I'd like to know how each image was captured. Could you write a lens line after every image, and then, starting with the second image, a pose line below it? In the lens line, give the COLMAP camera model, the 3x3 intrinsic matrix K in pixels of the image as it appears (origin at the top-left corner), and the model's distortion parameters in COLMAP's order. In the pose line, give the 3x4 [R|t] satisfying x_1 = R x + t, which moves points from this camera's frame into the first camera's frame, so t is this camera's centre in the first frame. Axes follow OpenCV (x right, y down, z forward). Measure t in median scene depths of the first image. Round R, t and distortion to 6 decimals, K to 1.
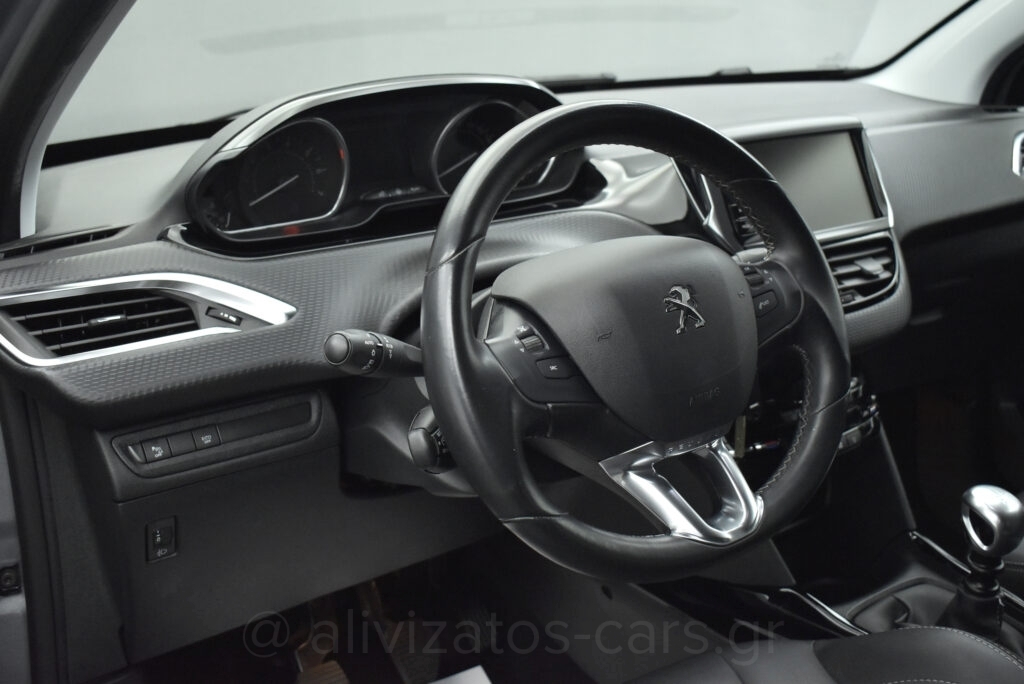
lens RADIAL K [[1115.5, 0, 512.0], [0, 1115.5, 342.0], [0, 0, 1]] dist [-0.066076, -0.012038]
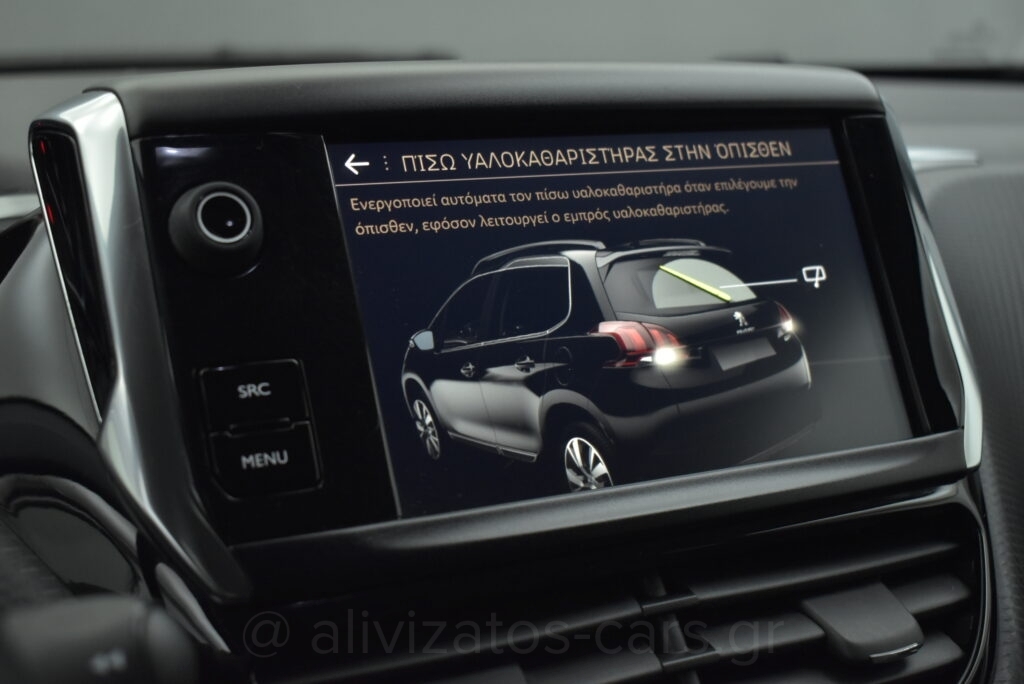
lens RADIAL K [[1481.5, 0, 512.0], [0, 1481.5, 342.0], [0, 0, 1]] dist [-0.033088, 0.002125]
pose [[0.992926, 0.038707, -0.112247, 0.273878], [-0.052106, 0.991526, -0.119004, -0.086969], [0.106690, 0.124011, 0.986528, 0.634054]]
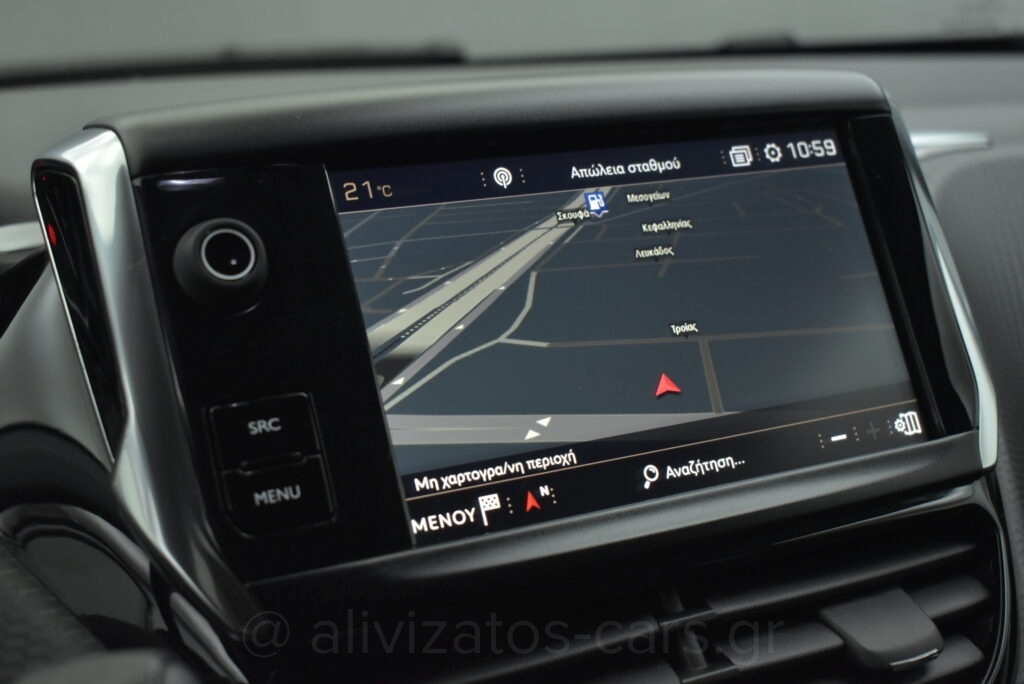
lens RADIAL K [[1481.5, 0, 512.0], [0, 1481.5, 342.0], [0, 0, 1]] dist [-0.033088, 0.002125]
pose [[0.992068, 0.006927, -0.125511, 0.276117], [-0.019362, 0.994985, -0.098128, -0.098465], [0.124202, 0.099780, 0.987227, 0.633453]]
